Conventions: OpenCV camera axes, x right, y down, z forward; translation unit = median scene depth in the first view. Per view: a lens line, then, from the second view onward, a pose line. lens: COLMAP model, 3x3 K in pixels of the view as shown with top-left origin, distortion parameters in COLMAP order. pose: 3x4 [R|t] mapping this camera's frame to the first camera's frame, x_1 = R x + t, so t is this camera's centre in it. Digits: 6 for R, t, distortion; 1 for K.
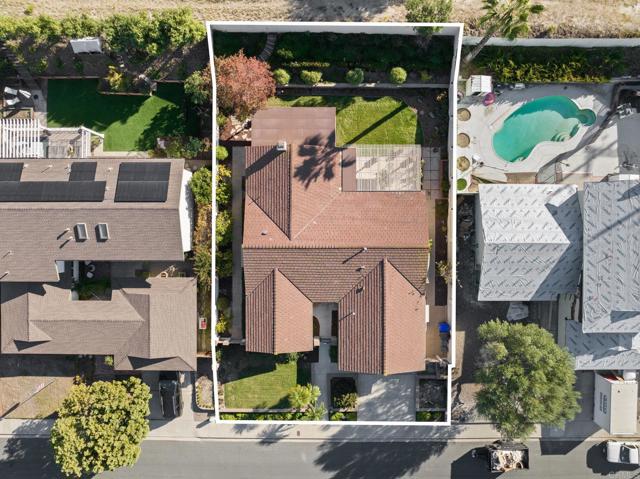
lens RADIAL K [[450.5, 0, 320.0], [0, 450.5, 239.5], [0, 0, 1]] dist [-0.029330, 0.001650]
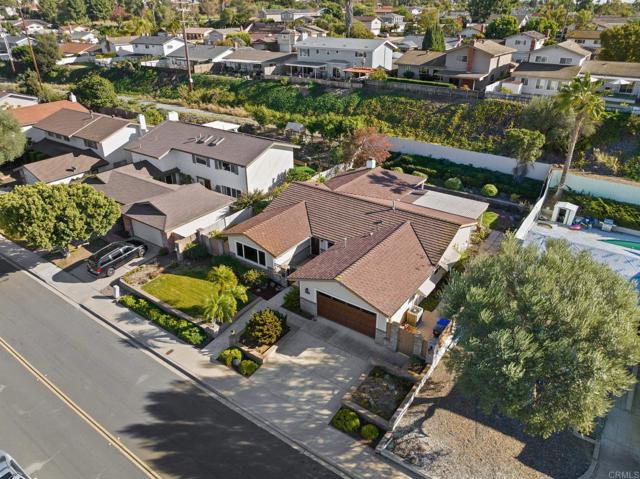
lens RADIAL K [[448.4, 0, 320.0], [0, 448.4, 239.5], [0, 0, 1]] dist [-0.040181, -0.000881]
pose [[0.815694, 0.266574, -0.513402, 0.421335], [-0.578481, 0.372951, -0.725443, 0.725923], [-0.001910, 0.888733, 0.458421, 0.570566]]
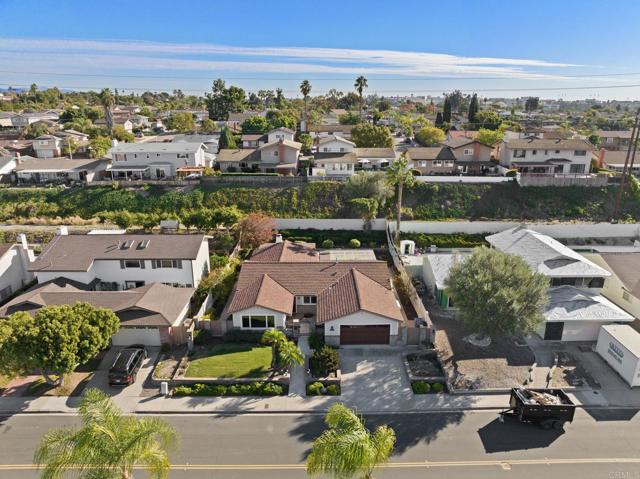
lens RADIAL K [[448.4, 0, 320.0], [0, 448.4, 239.5], [0, 0, 1]] dist [-0.040181, -0.000881]
pose [[0.999975, -0.002079, 0.006756, 0.037732], [0.007069, 0.285946, -0.958220, 1.106640], [0.000060, 0.958243, 0.285954, 0.514234]]
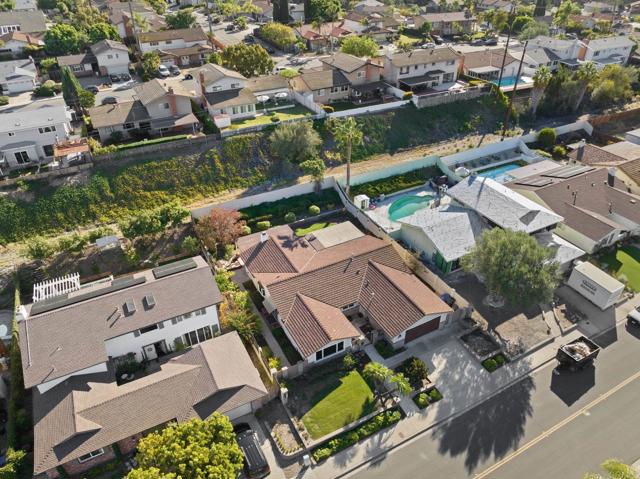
lens RADIAL K [[448.4, 0, 320.0], [0, 448.4, 239.5], [0, 0, 1]] dist [-0.040181, -0.000881]
pose [[0.883429, -0.270843, 0.382357, -0.425044], [0.468332, 0.484696, -0.738738, 0.827914], [0.014755, 0.831693, 0.555040, 0.203386]]
